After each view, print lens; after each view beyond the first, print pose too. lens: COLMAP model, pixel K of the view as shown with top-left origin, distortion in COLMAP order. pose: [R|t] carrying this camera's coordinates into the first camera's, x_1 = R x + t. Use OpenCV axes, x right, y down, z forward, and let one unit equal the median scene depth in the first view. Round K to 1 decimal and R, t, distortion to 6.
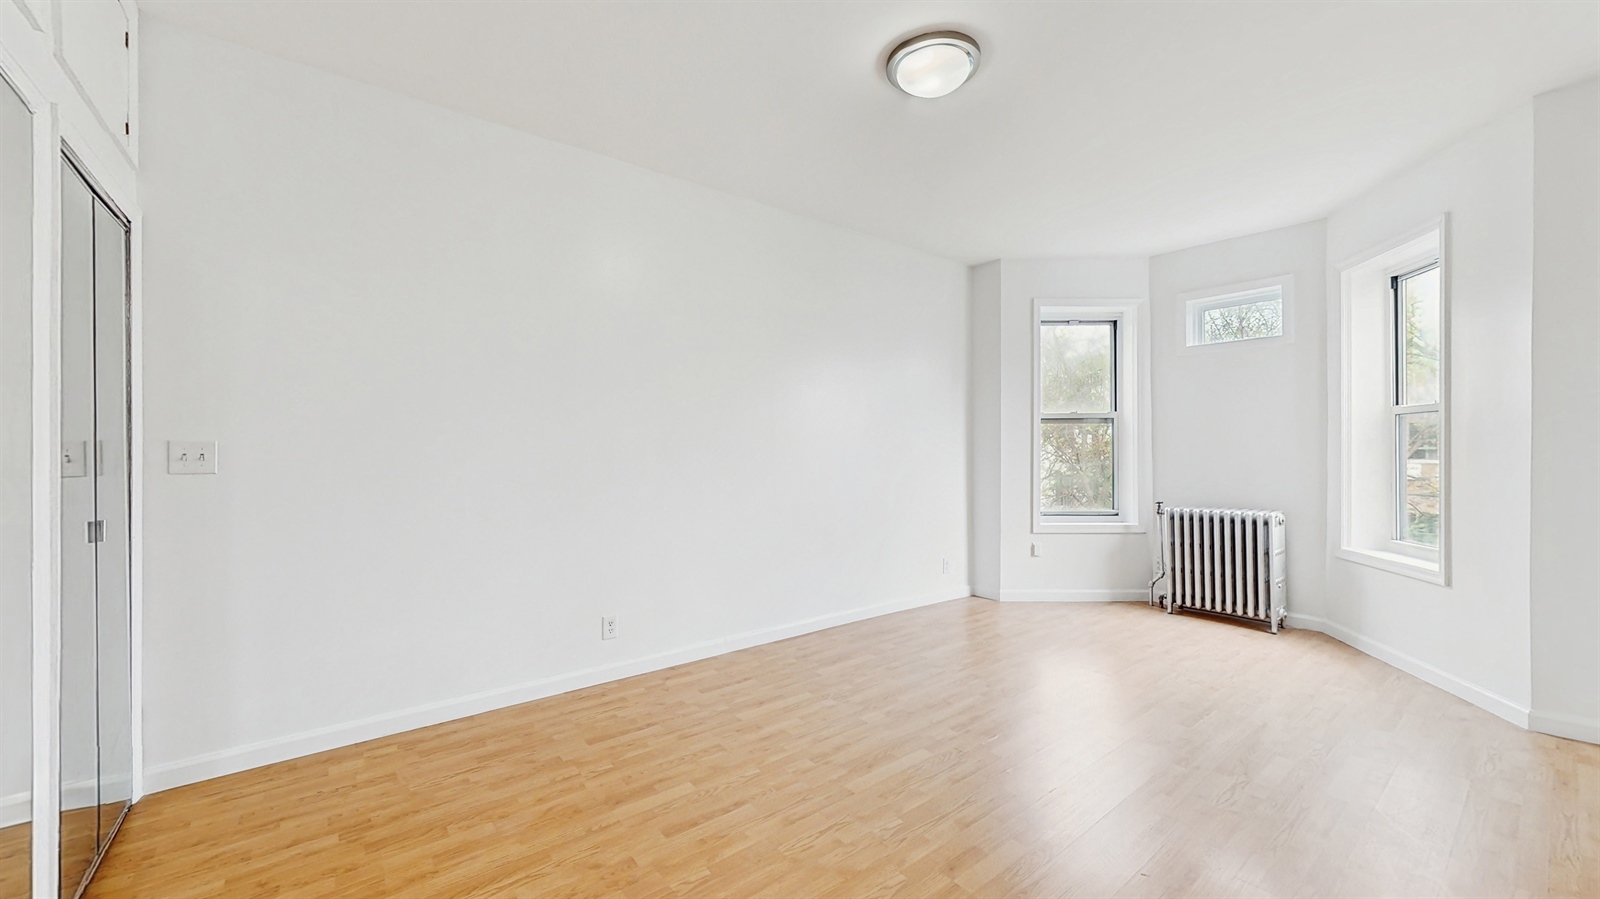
lens RADIAL K [[596.6, 0, 795.0], [0, 596.6, 467.0], [0, 0, 1]] dist [0.004668, -0.001472]
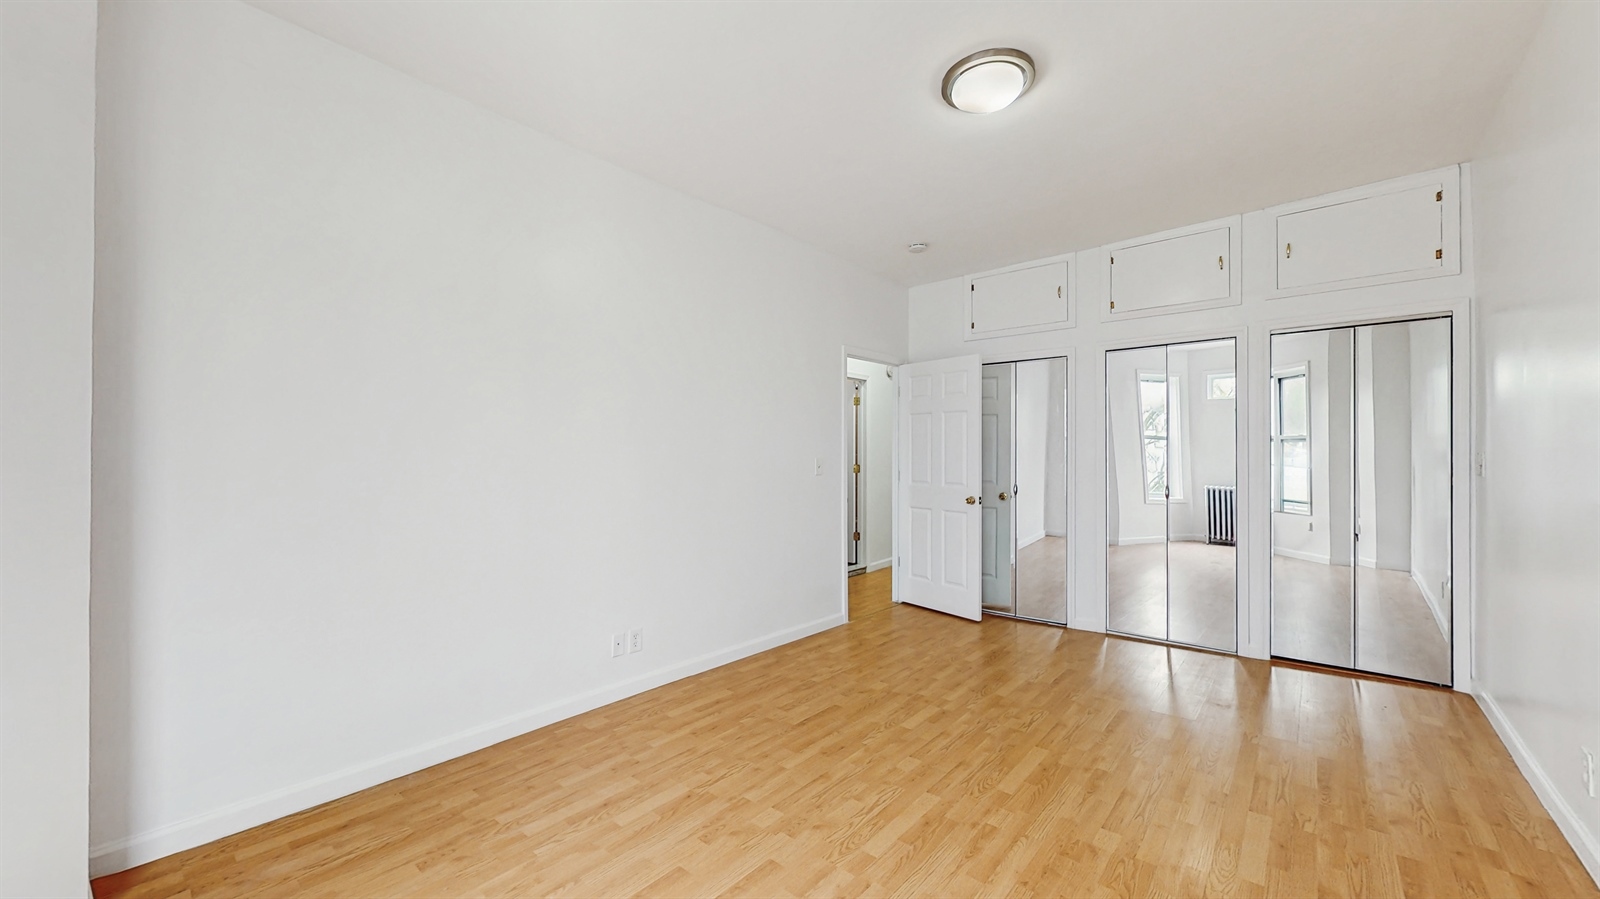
lens RADIAL K [[596.6, 0, 792.3], [0, 596.6, 455.6], [0, 0, 1]] dist [0.004668, -0.001472]
pose [[-0.982465, 0.005106, -0.186376, 0.423697], [0.000786, 0.999730, 0.023244, -0.036311], [0.186445, 0.022690, -0.982203, 1.093289]]
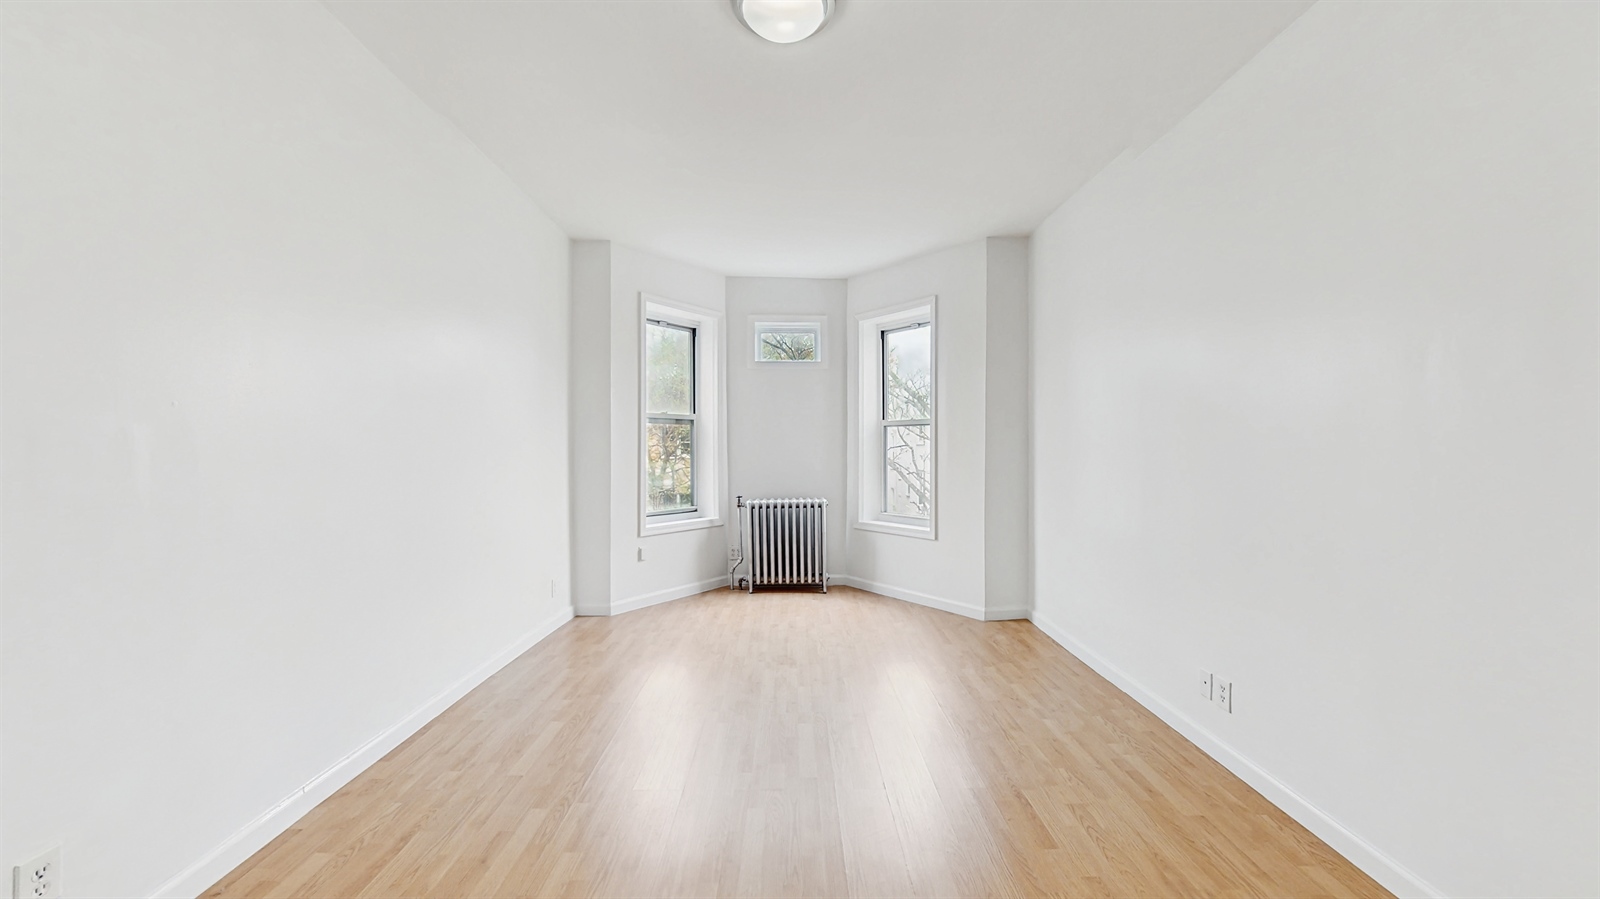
lens RADIAL K [[596.6, 0, 800.4], [0, 596.6, 465.5], [0, 0, 1]] dist [0.004668, -0.001472]
pose [[0.606631, -0.017994, 0.794780, -0.241984], [0.018181, 0.999796, 0.008759, -0.008716], [-0.794776, 0.009137, 0.606835, 0.256828]]
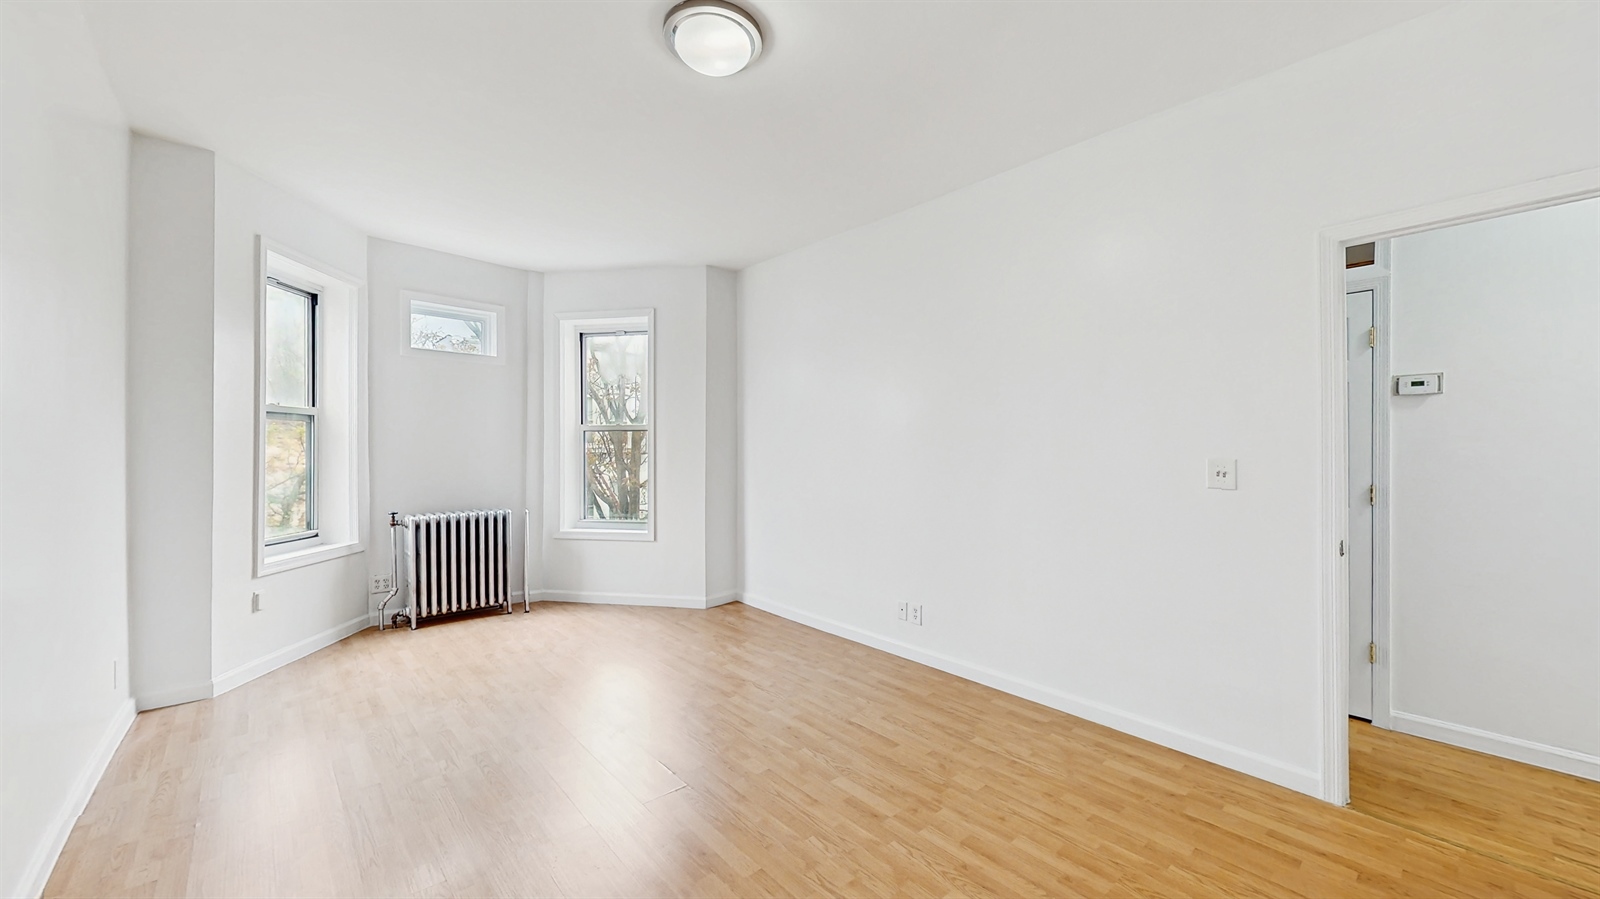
lens RADIAL K [[596.6, 0, 798.8], [0, 596.6, 466.0], [0, 0, 1]] dist [0.004668, -0.001472]
pose [[-0.055375, -0.020650, 0.998252, -0.385915], [0.023758, 0.999476, 0.021994, -0.020835], [-0.998183, 0.024934, -0.054856, 0.514678]]
